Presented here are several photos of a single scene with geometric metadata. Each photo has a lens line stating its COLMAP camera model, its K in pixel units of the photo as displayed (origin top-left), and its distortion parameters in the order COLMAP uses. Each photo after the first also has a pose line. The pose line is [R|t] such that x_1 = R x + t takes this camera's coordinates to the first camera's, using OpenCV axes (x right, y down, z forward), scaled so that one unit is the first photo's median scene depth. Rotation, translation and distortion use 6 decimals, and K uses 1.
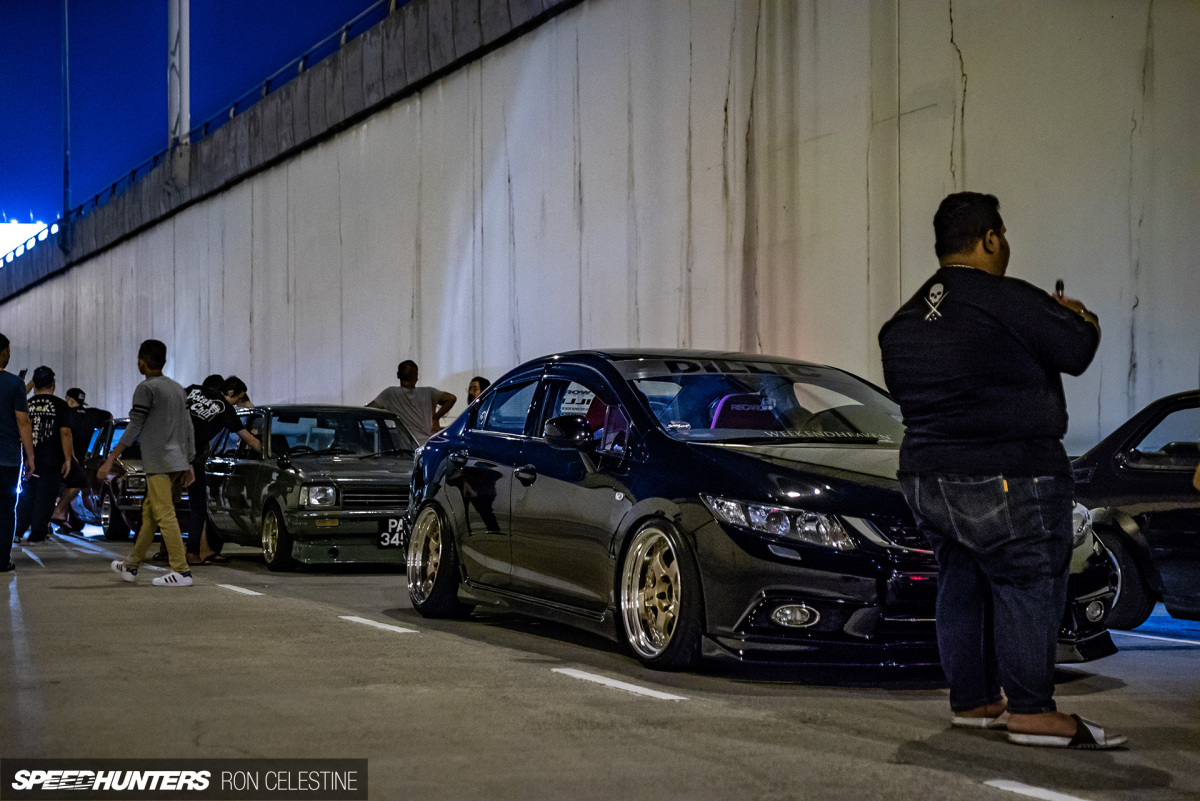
lens RADIAL K [[1913.2, 0, 601.3], [0, 1913.2, 405.0], [0, 0, 1]] dist [0.104108, 0.000000]
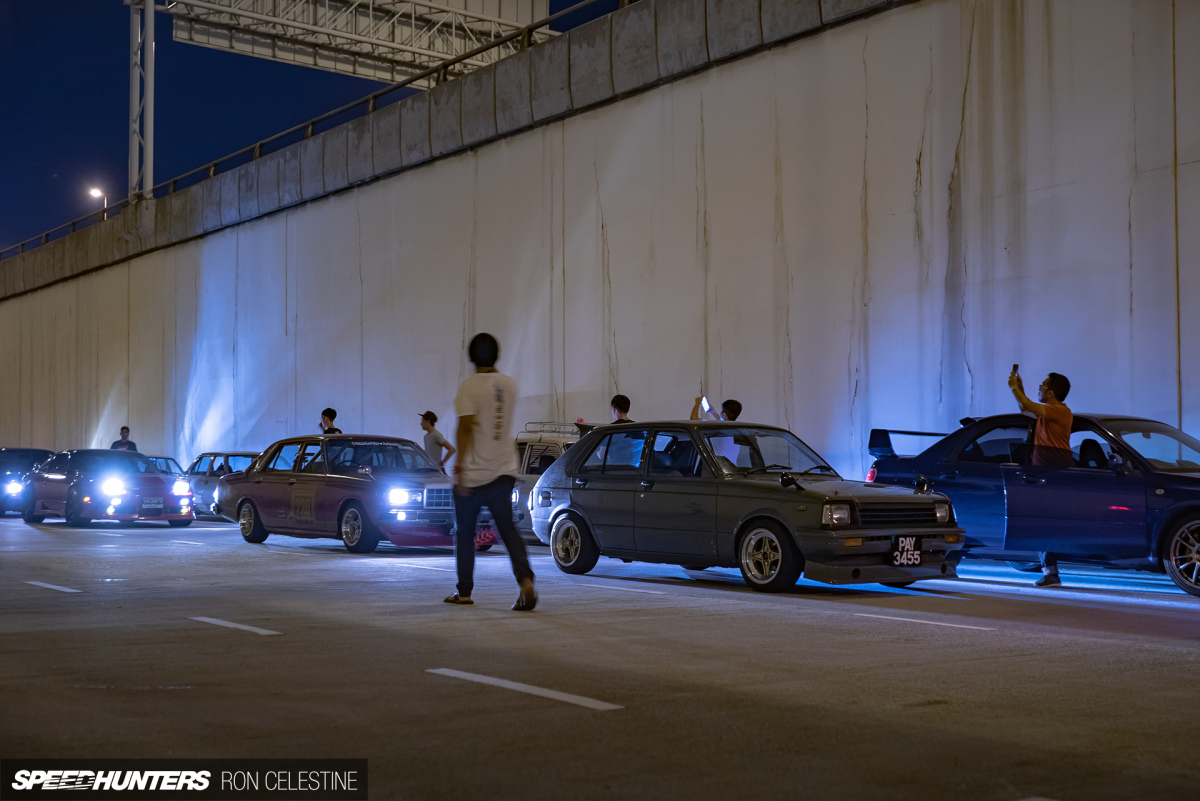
lens RADIAL K [[1392.4, 0, 600.2], [0, 1392.4, 401.4], [0, 0, 1]] dist [0.005866, 0.000000]
pose [[0.970140, 0.009293, 0.242368, -0.239822], [-0.004469, 0.999781, -0.020446, 0.003041], [-0.242505, 0.018752, 0.969969, 0.194010]]
